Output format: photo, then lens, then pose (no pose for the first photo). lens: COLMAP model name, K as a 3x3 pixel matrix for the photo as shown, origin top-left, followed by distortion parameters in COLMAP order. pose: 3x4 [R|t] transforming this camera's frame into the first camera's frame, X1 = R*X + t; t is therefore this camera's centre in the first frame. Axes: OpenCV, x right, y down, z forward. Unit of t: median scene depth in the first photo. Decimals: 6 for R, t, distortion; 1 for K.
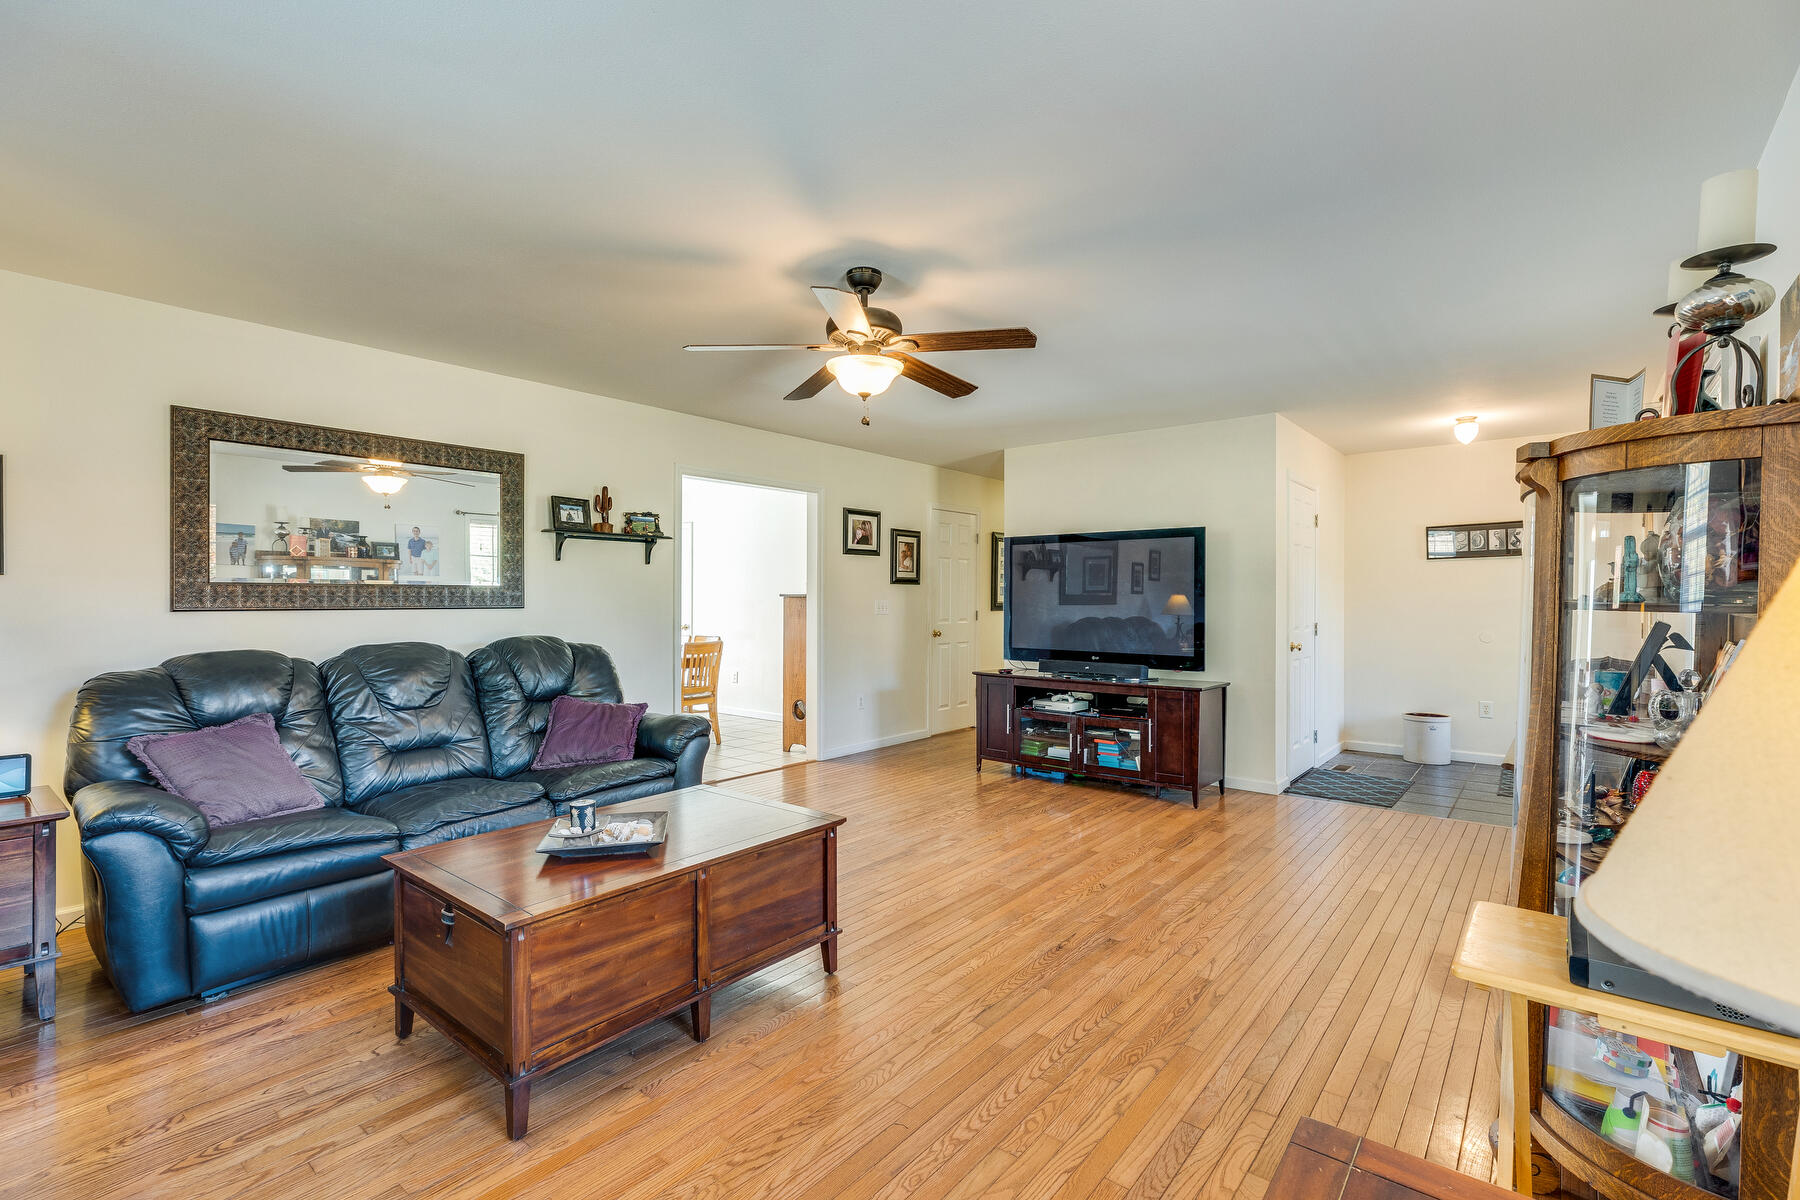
lens RADIAL K [[804.8, 0, 904.6], [0, 804.8, 597.3], [0, 0, 1]] dist [0.002393, -0.000360]
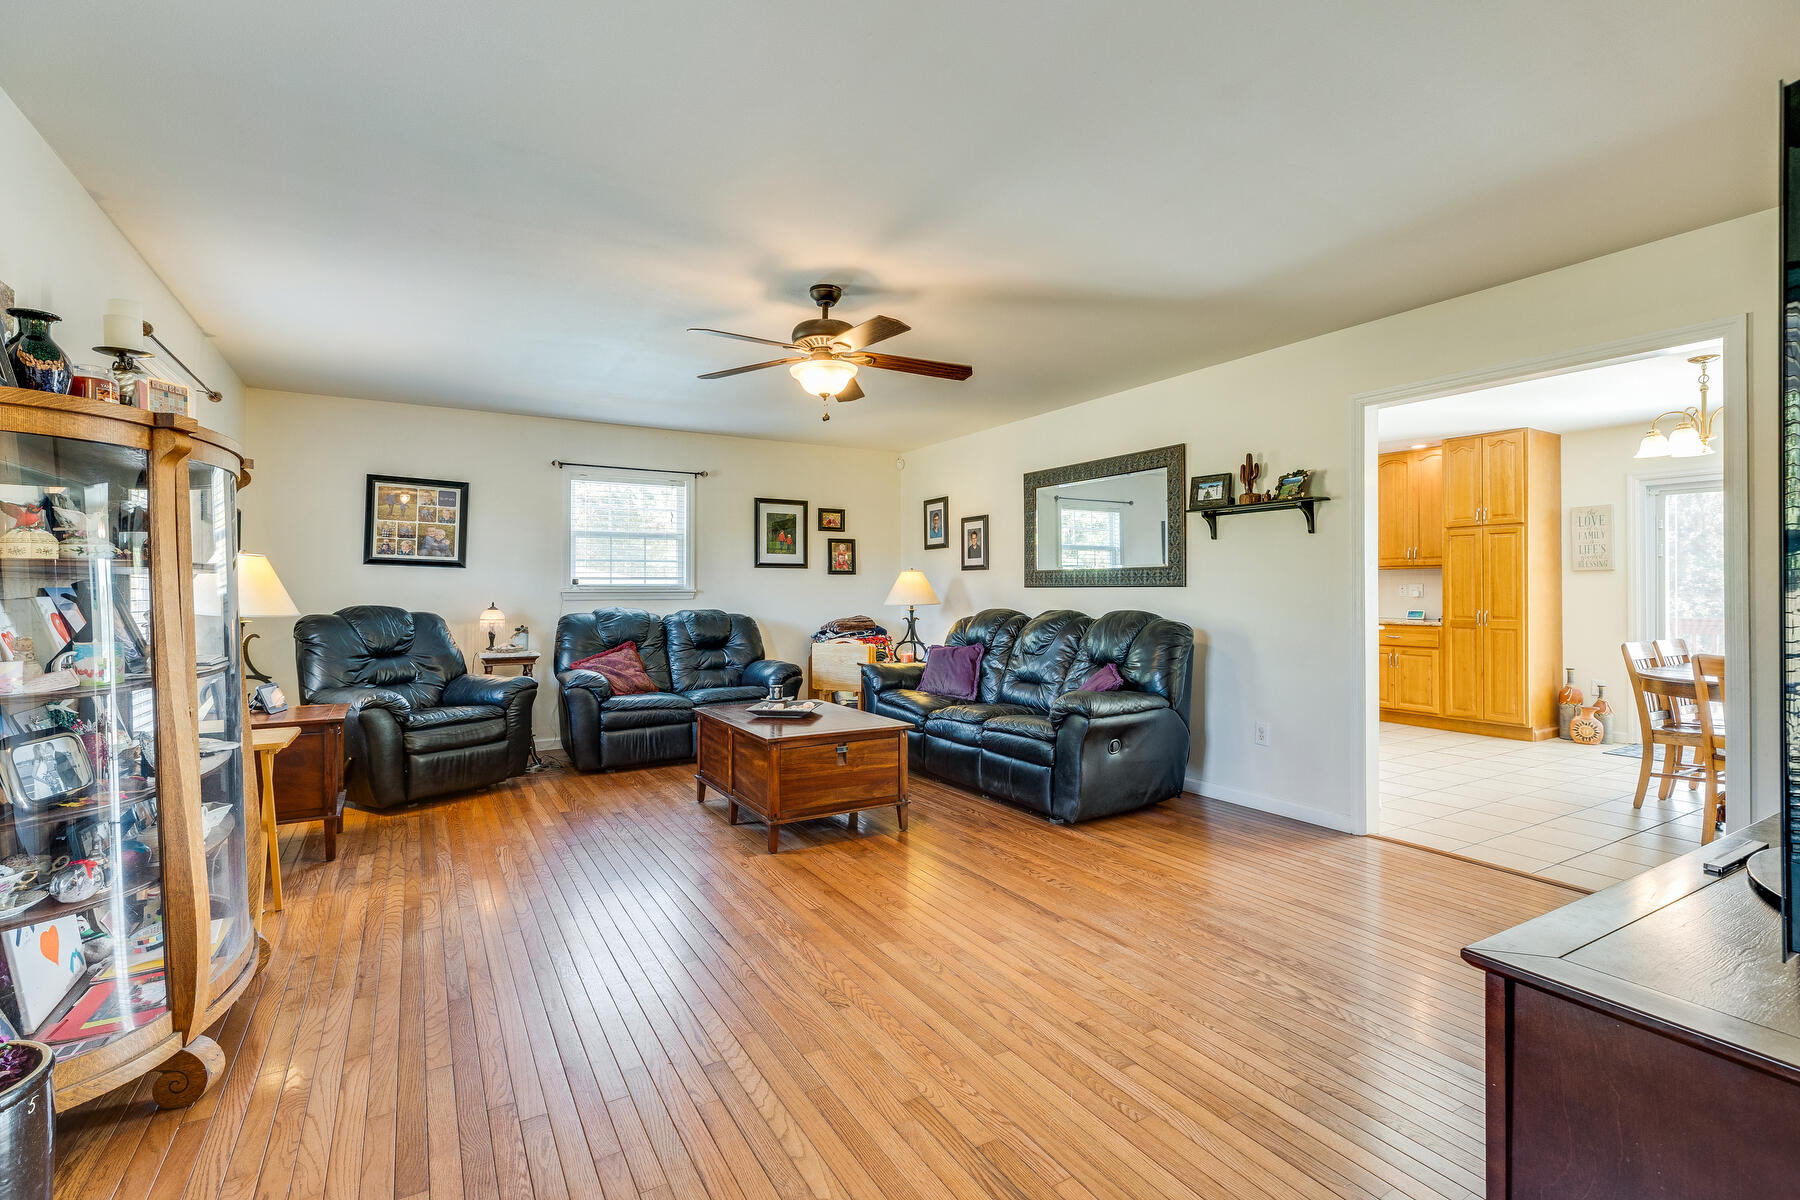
lens RADIAL K [[804.8, 0, 898.0], [0, 804.8, 586.8], [0, 0, 1]] dist [0.002393, -0.000360]
pose [[-0.334151, 0.000255, -0.942520, 0.737921], [0.001654, 0.999999, -0.000316, 0.015223], [0.942518, -0.001664, -0.334151, 1.099575]]
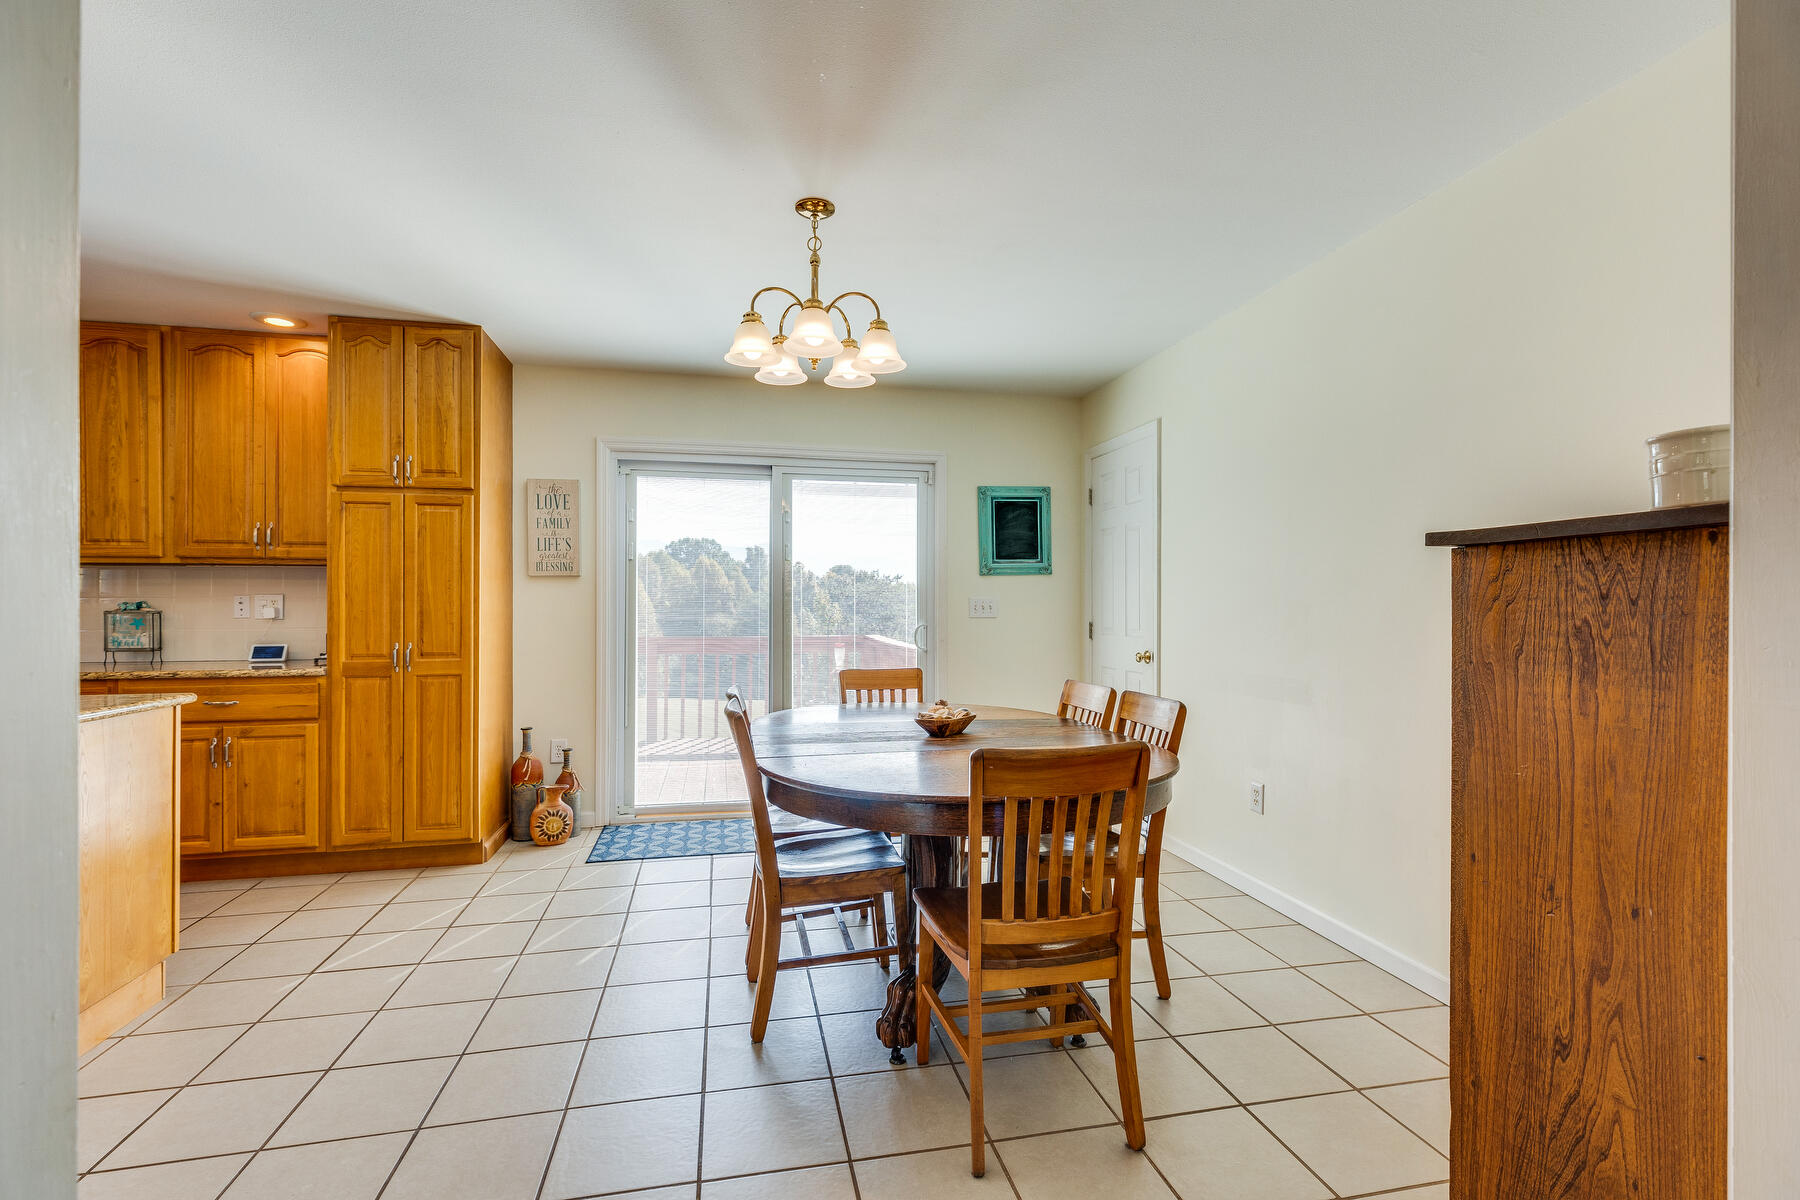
lens RADIAL K [[804.8, 0, 897.7], [0, 804.8, 599.6], [0, 0, 1]] dist [0.002393, -0.000360]
pose [[0.788694, 0.000133, -0.614786, 0.253907], [-0.003304, 0.999986, -0.004023, 0.016700], [0.614777, 0.005204, 0.788684, 1.202980]]
